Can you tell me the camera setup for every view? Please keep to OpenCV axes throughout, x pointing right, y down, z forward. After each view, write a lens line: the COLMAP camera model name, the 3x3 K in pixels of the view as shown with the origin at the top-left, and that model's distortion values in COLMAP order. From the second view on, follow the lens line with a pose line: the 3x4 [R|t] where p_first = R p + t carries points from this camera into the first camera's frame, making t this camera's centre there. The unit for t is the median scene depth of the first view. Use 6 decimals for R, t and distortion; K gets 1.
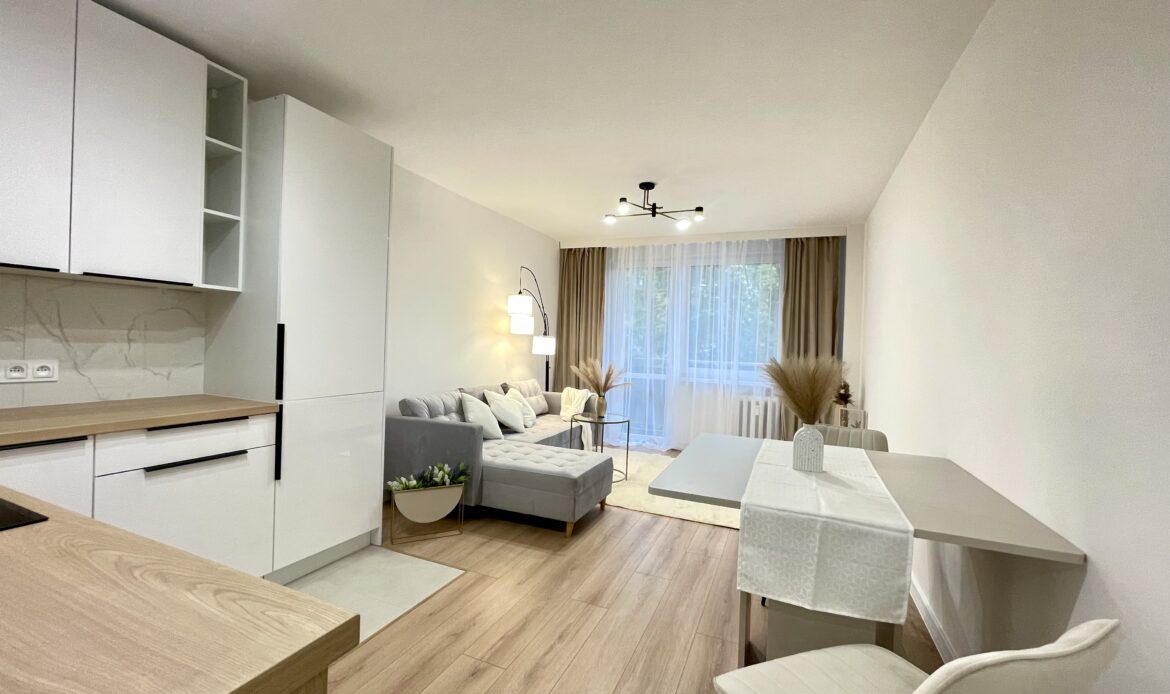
lens RADIAL K [[472.0, 0, 584.1], [0, 472.0, 345.3], [0, 0, 1]] dist [-0.000982, -0.000386]
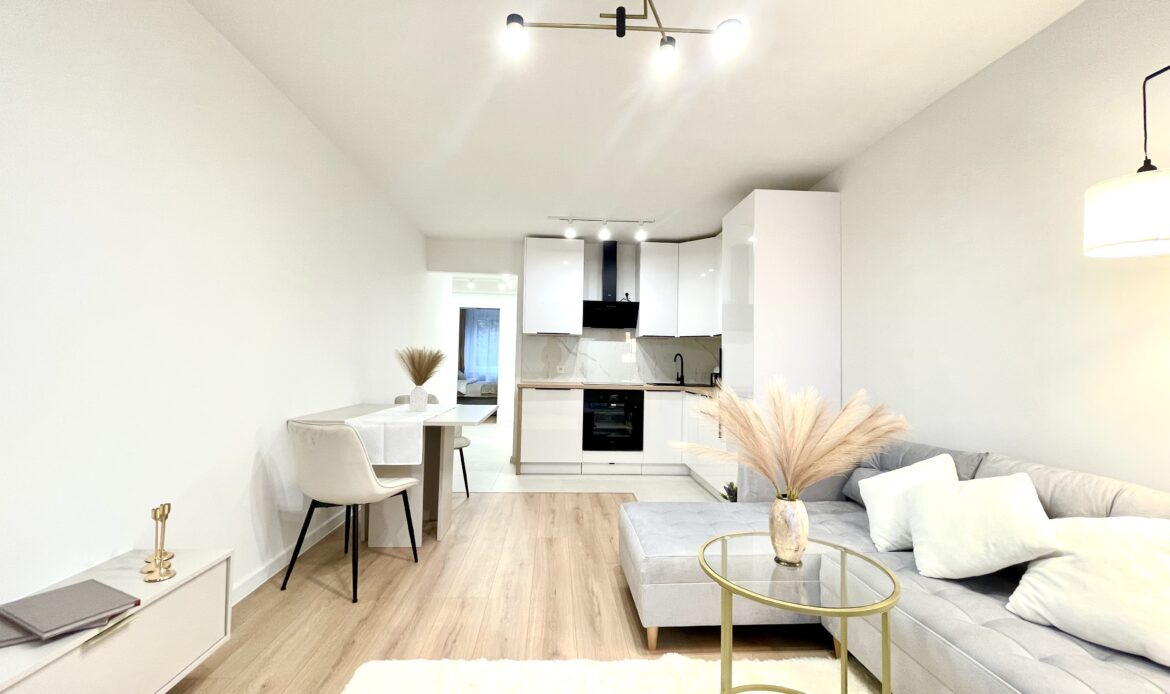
lens RADIAL K [[472.0, 0, 584.1], [0, 472.0, 345.3], [0, 0, 1]] dist [-0.000982, -0.000386]
pose [[-0.887058, -0.065072, -0.457049, 0.445046], [-0.051502, 0.997785, -0.042100, 0.032737], [0.458777, -0.013806, -0.888444, 1.713970]]
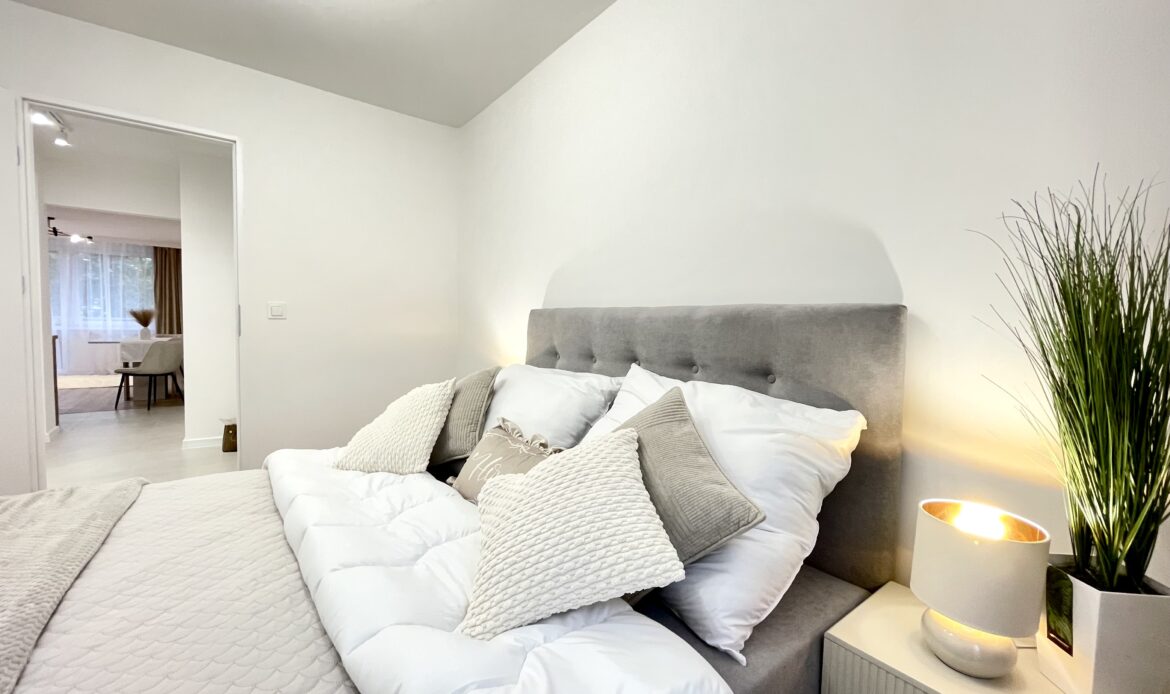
lens RADIAL K [[472.3, 0, 585.0], [0, 472.3, 347.0], [0, 0, 1]] dist [-0.001407, 0.000140]
pose [[0.476966, -0.067651, 0.876314, -0.654919], [-0.003618, 0.996874, 0.078928, 0.010950], [-0.878914, -0.040816, 0.475230, -2.199819]]
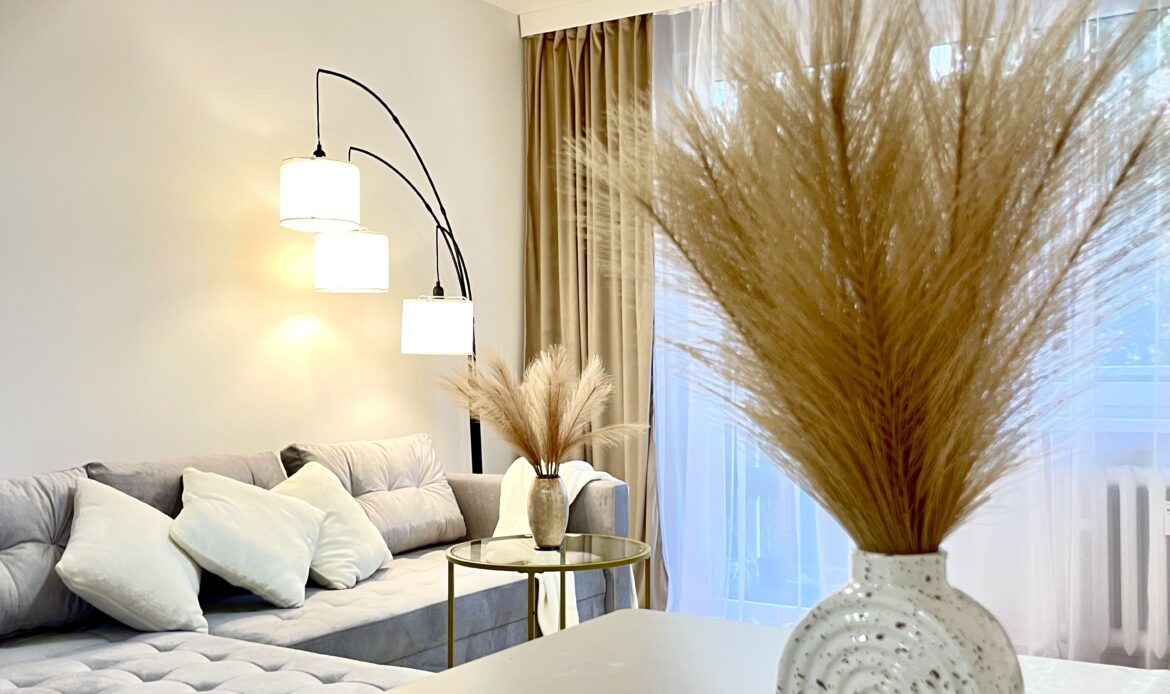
lens RADIAL K [[1196.8, 0, 585.0], [0, 1196.8, 347.0], [0, 0, 1]] dist [0.057148, -0.000614]
pose [[0.983118, -0.044795, -0.177404, 0.271050], [0.040718, 0.998818, -0.026557, 0.069579], [0.178384, 0.018885, 0.983780, 0.398409]]
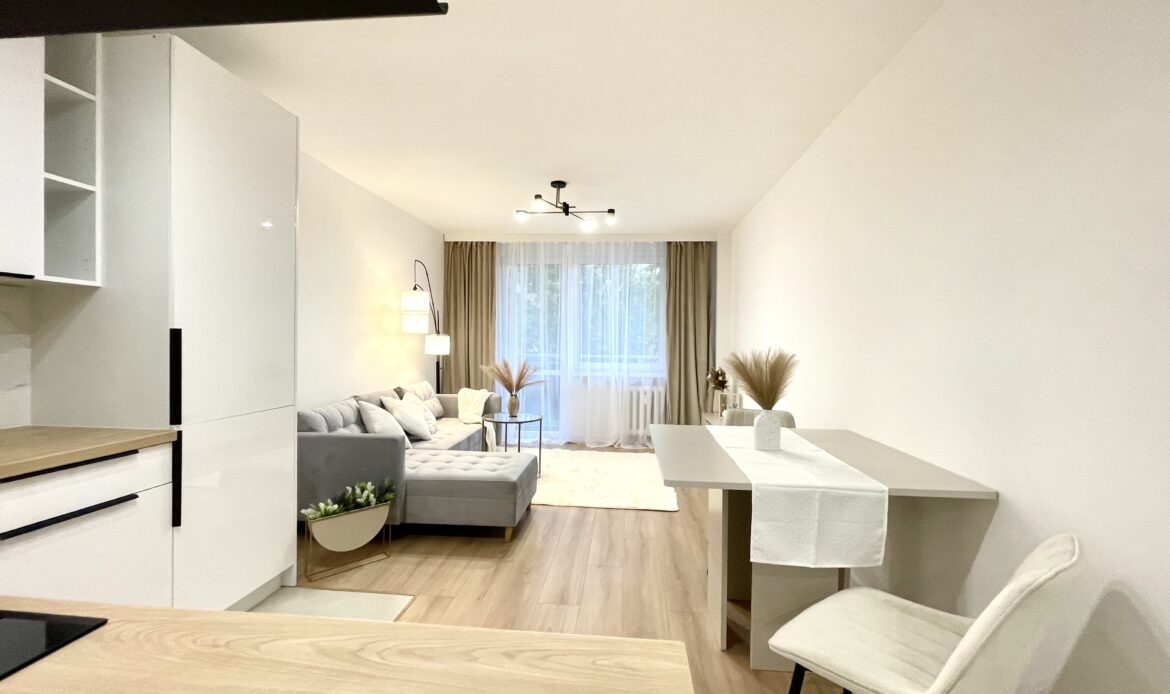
lens RADIAL K [[472.3, 0, 585.0], [0, 472.3, 347.0], [0, 0, 1]] dist [-0.001407, 0.000140]
pose [[0.948779, -0.026845, 0.314799, -0.180130], [0.022189, 0.999585, 0.018367, -0.010419], [-0.315161, -0.010441, 0.948981, 0.028886]]
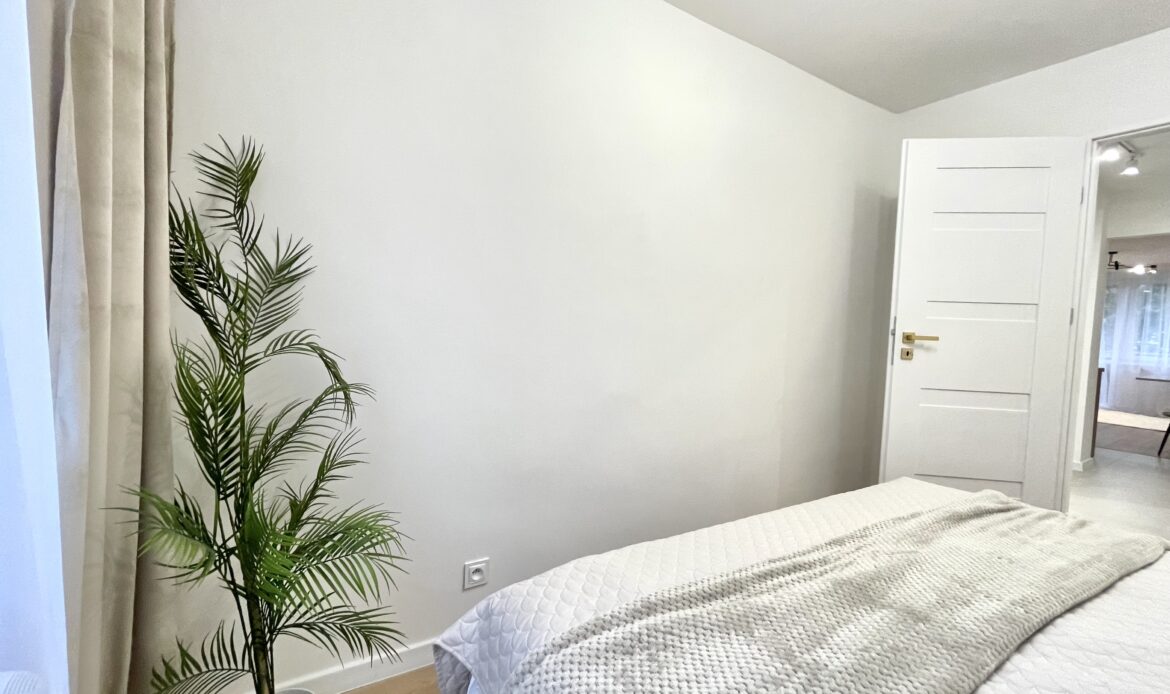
lens RADIAL K [[477.5, 0, 587.7], [0, 477.5, 350.0], [0, 0, 1]] dist [-0.000780, -0.000043]
pose [[0.826549, 0.028630, -0.562136, -0.644876], [-0.013637, 0.999431, 0.030851, 0.015110], [0.562700, -0.017834, 0.826469, -2.189839]]
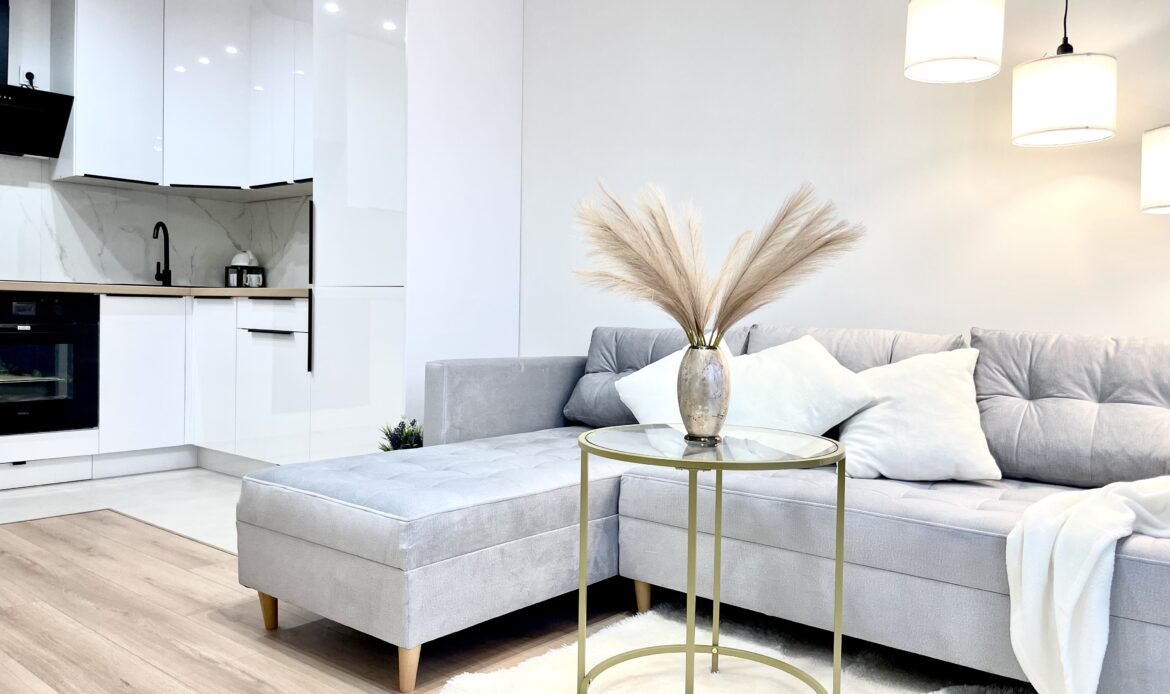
lens RADIAL K [[913.7, 0, 583.9], [0, 913.7, 319.4], [0, 0, 1]] dist [0.022646, -0.000560]
pose [[-0.284112, -0.029429, -0.958339, 0.662647], [-0.037378, 0.999109, -0.019599, 0.148057], [0.958062, 0.030252, -0.284959, 1.491371]]
